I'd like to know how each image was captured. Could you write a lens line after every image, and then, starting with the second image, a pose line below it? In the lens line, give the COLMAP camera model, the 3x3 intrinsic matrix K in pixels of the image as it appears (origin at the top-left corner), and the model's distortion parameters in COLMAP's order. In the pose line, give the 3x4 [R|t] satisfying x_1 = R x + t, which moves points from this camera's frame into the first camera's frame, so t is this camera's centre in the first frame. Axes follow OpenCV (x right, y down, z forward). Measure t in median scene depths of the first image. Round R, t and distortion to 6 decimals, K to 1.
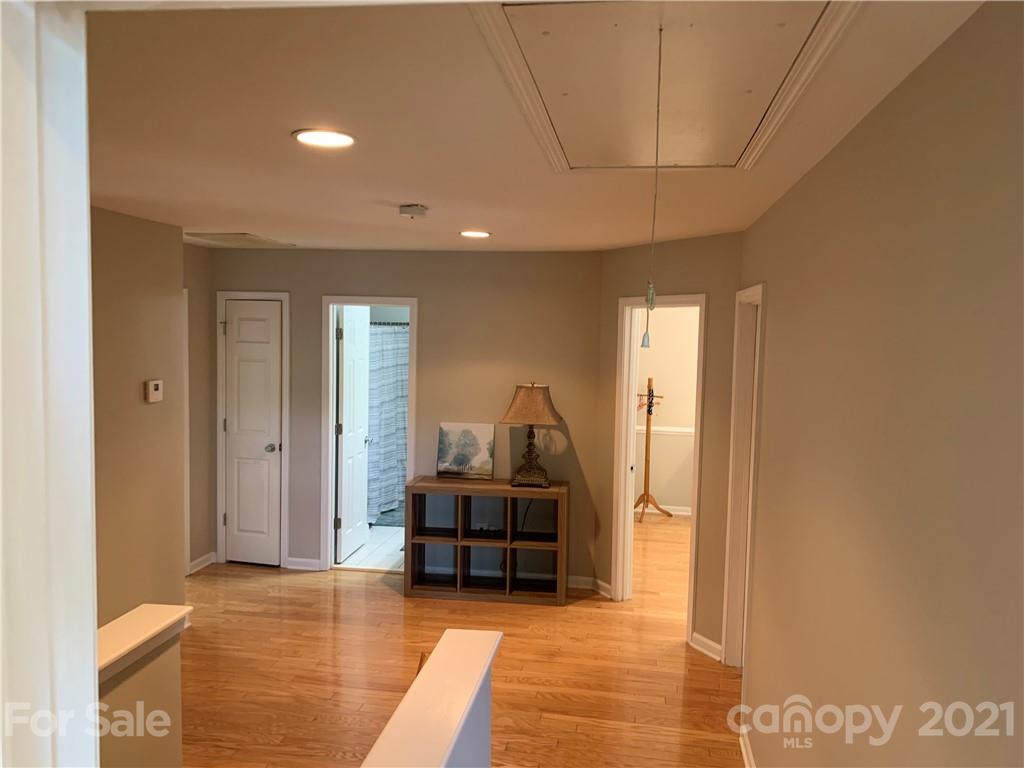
lens RADIAL K [[784.1, 0, 513.5], [0, 784.1, 383.0], [0, 0, 1]] dist [0.064738, -0.105109]
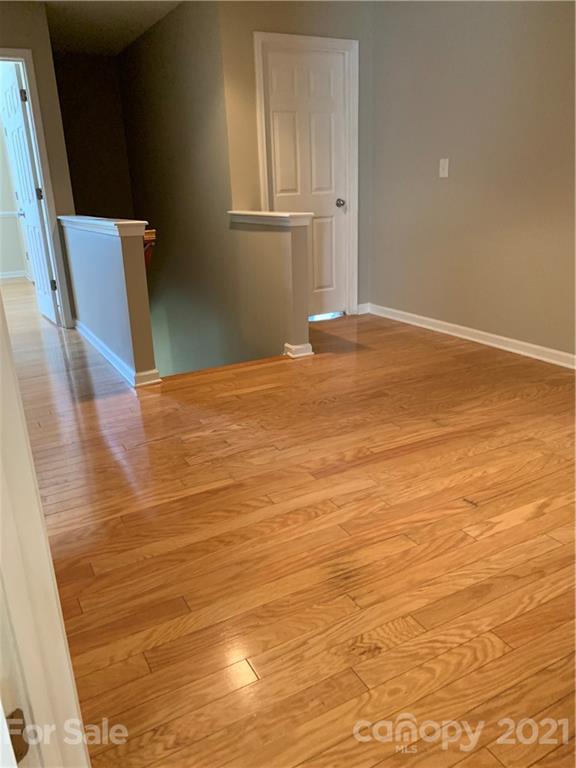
lens RADIAL K [[588.1, 0, 290.7], [0, 588.1, 382.9], [0, 0, 1]] dist [0.064738, -0.105109]
pose [[-0.783521, 0.199527, -0.588459, 0.309211], [-0.022163, 0.937465, 0.347372, 0.110870], [0.620970, 0.285215, -0.730101, 1.380136]]
